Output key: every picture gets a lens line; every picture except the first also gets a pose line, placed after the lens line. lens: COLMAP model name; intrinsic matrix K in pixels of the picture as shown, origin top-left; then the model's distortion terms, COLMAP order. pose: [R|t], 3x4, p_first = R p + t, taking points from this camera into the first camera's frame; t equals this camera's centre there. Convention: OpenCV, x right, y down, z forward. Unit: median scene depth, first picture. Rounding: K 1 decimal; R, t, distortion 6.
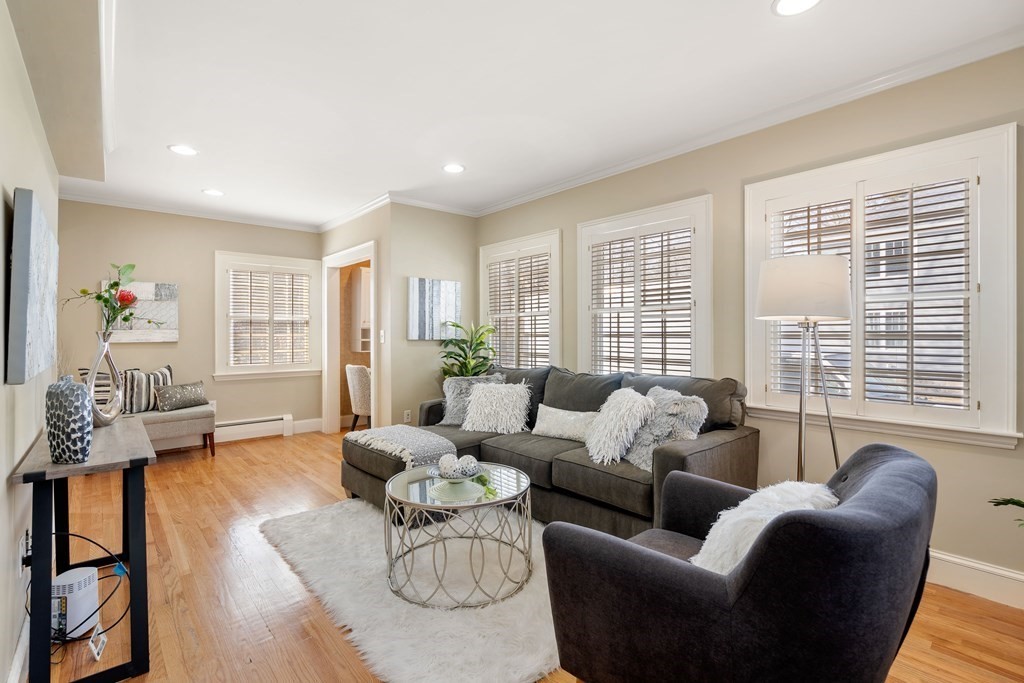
lens RADIAL K [[465.4, 0, 507.2], [0, 465.4, 335.3], [0, 0, 1]] dist [-0.004636, 0.001377]
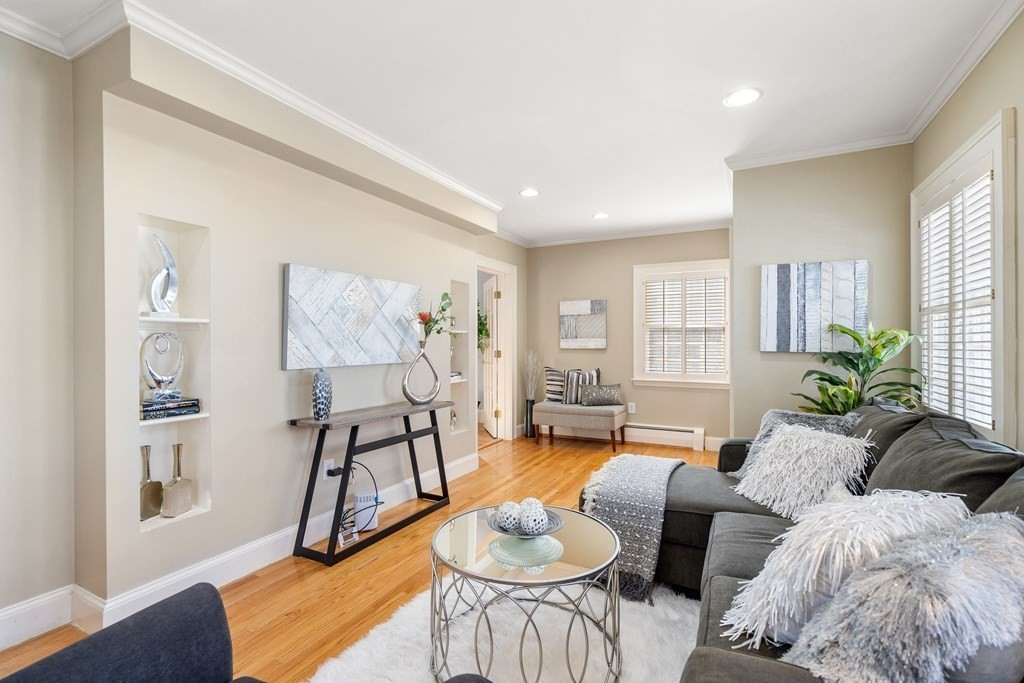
lens RADIAL K [[465.4, 0, 508.6], [0, 465.4, 342.6], [0, 0, 1]] dist [-0.004636, 0.001377]
pose [[0.382271, 0.005717, -0.924032, 0.296807], [-0.005656, 0.999977, 0.003847, -0.004714], [0.924033, 0.003756, 0.382295, 0.339696]]
